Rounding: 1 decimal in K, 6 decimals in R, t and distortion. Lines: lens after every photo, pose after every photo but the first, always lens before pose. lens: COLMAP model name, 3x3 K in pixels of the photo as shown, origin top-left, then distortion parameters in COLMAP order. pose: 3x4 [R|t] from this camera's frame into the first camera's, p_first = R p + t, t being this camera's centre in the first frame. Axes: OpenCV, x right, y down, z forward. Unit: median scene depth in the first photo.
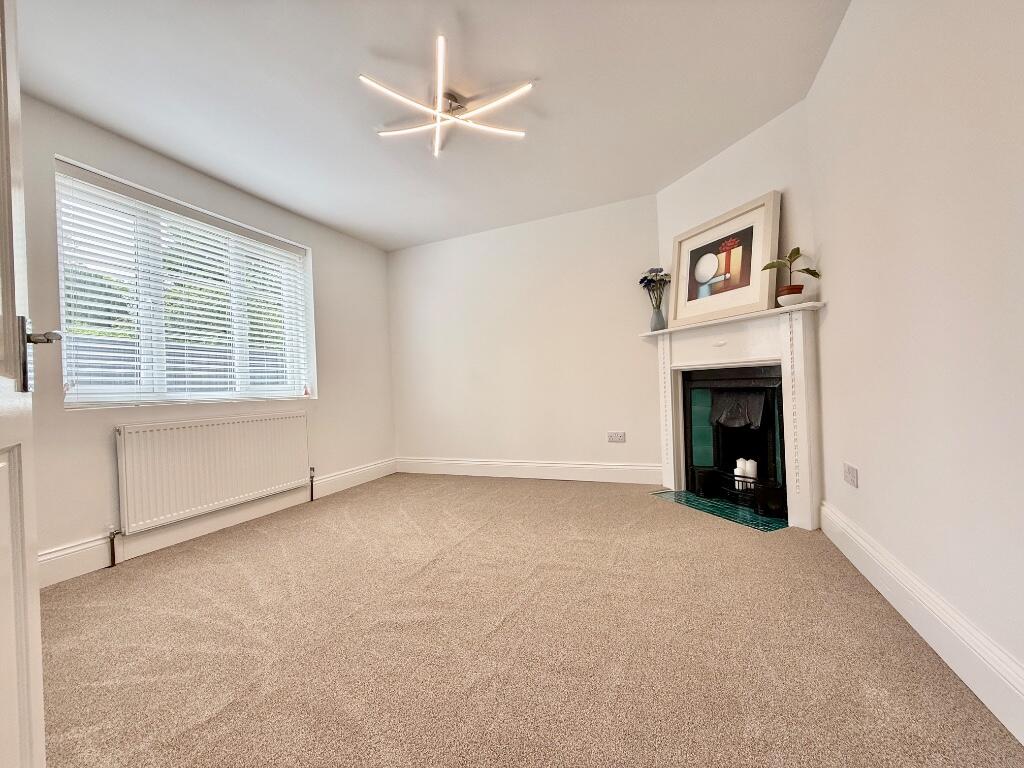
lens RADIAL K [[409.8, 0, 512.0], [0, 409.8, 384.0], [0, 0, 1]] dist [0.001557, 0.000099]
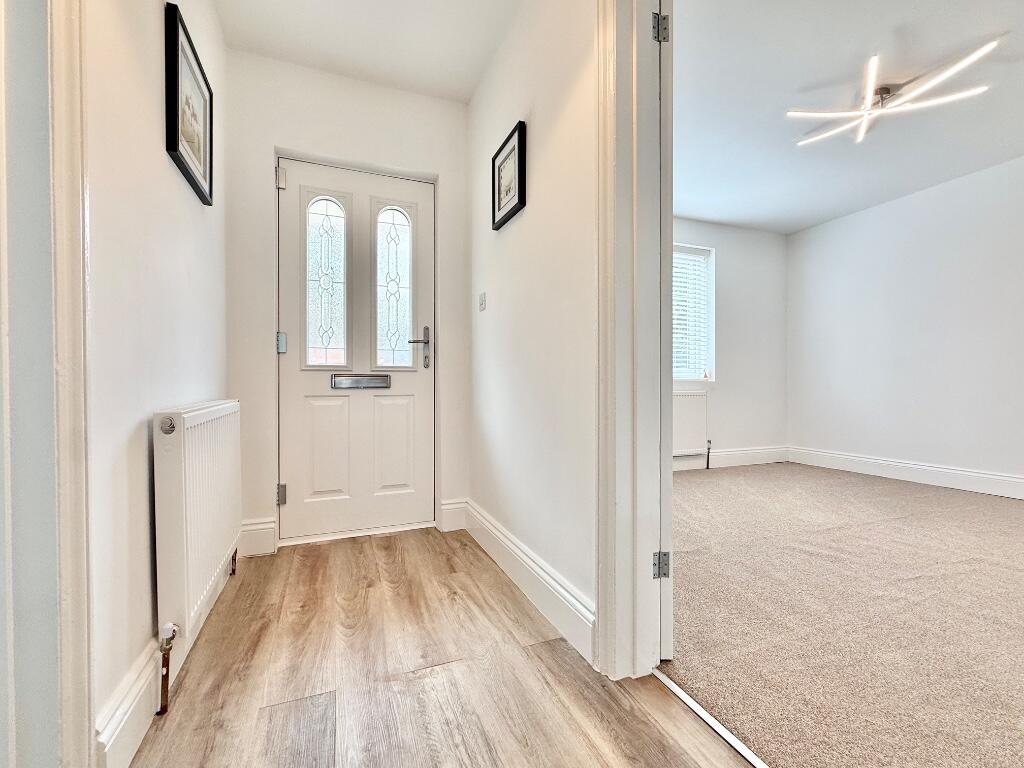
lens RADIAL K [[443.0, 0, 512.0], [0, 443.0, 384.0], [0, 0, 1]] dist [0.000946, 0.000353]
pose [[0.688420, 0.042564, -0.724063, 0.049099], [-0.024240, 0.999069, 0.035683, 0.021932], [0.724907, -0.007014, 0.688811, -0.438046]]
